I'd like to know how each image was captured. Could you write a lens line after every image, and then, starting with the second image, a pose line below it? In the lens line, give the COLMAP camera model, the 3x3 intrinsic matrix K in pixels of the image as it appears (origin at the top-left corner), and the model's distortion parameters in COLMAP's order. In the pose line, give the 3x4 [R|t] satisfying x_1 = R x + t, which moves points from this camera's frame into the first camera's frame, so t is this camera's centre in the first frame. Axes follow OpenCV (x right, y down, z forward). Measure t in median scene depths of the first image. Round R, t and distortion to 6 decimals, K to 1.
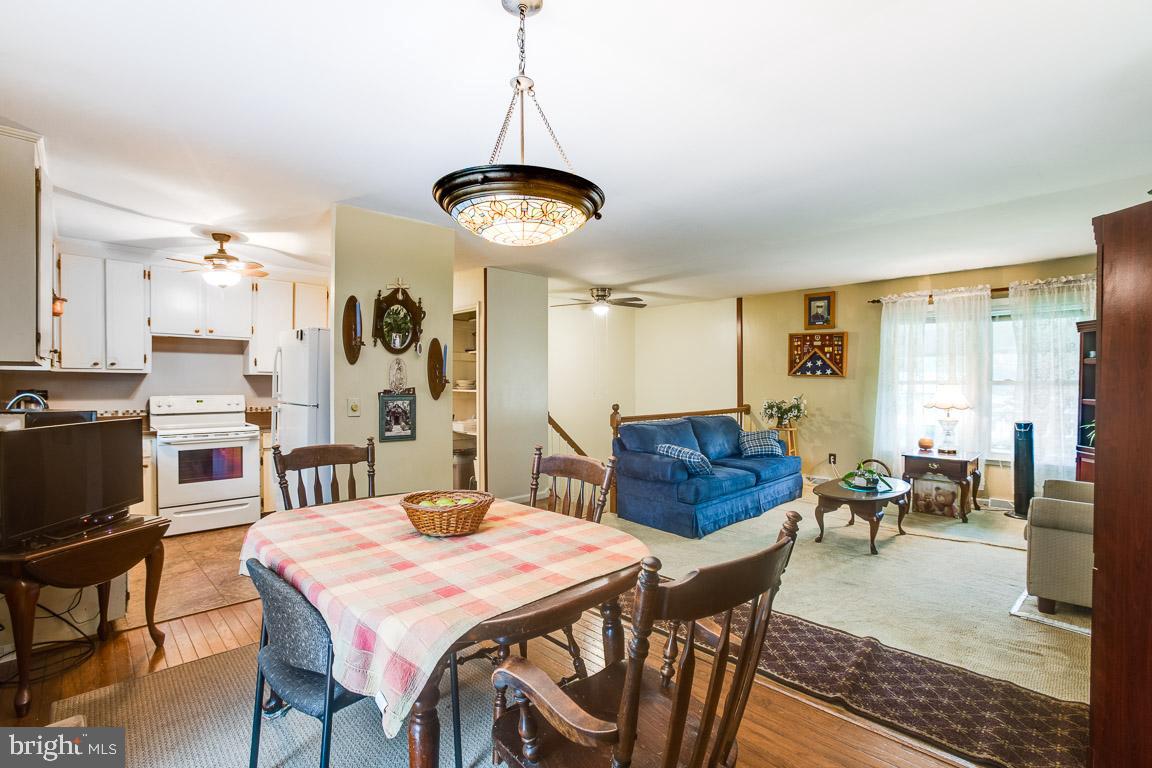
lens RADIAL K [[523.4, 0, 578.9], [0, 523.4, 391.8], [0, 0, 1]] dist [-0.070089, 0.029986]
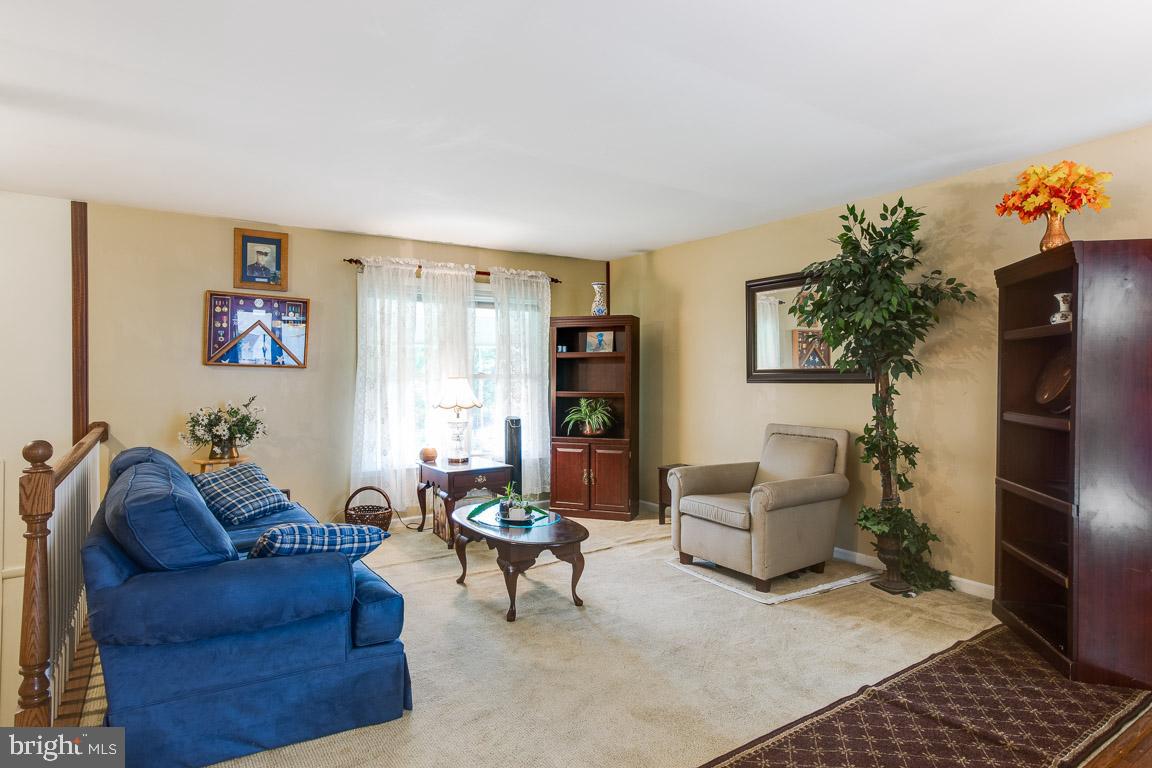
lens RADIAL K [[628.6, 0, 576.0], [0, 628.6, 384.0], [0, 0, 1]] dist [-0.065662, 0.038207]
pose [[0.189997, -0.009304, 0.981741, -0.230771], [0.022309, 0.999738, 0.005157, -0.006457], [-0.981531, 0.020922, 0.190155, 0.615331]]
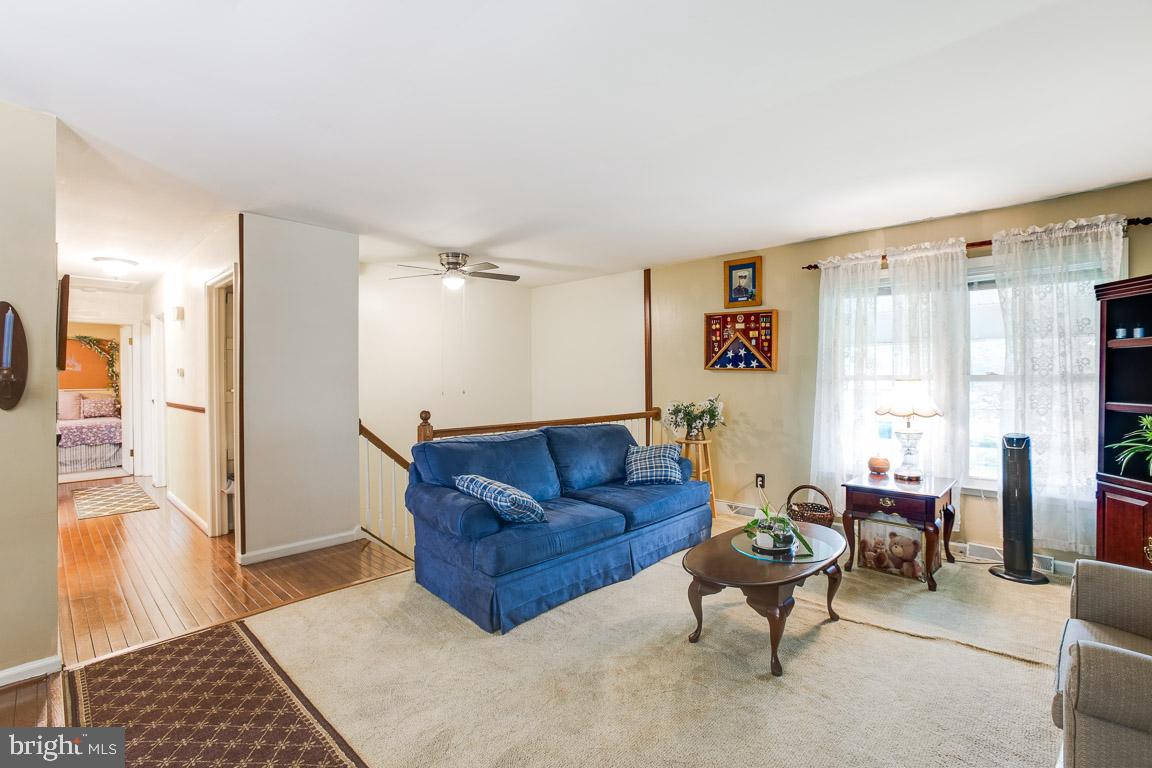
lens RADIAL K [[521.4, 0, 584.5], [0, 521.4, 383.1], [0, 0, 1]] dist [-0.073768, 0.034339]
pose [[0.999136, -0.002777, 0.041470, 0.255164], [0.003222, 0.999938, -0.010662, -0.005084], [-0.041438, 0.010787, 0.999083, 0.324030]]
